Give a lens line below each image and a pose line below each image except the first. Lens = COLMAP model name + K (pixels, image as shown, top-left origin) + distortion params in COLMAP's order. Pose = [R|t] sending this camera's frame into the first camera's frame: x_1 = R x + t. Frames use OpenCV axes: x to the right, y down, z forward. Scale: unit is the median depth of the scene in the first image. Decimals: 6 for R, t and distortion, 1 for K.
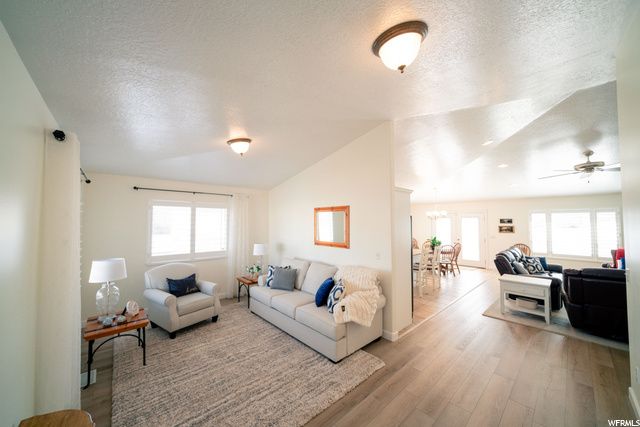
lens RADIAL K [[227.2, 0, 314.4], [0, 227.2, 214.1], [0, 0, 1]] dist [-0.006425, 0.000115]
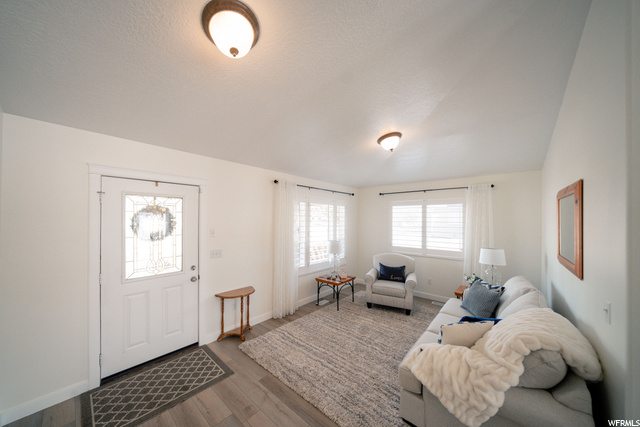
lens RADIAL K [[227.2, 0, 321.2], [0, 227.2, 217.6], [0, 0, 1]] dist [-0.006425, 0.000115]
pose [[0.119269, -0.009291, -0.992818, 0.586197], [0.031853, 0.999477, -0.005527, 0.023830], [0.992351, -0.030965, 0.119503, 0.527800]]
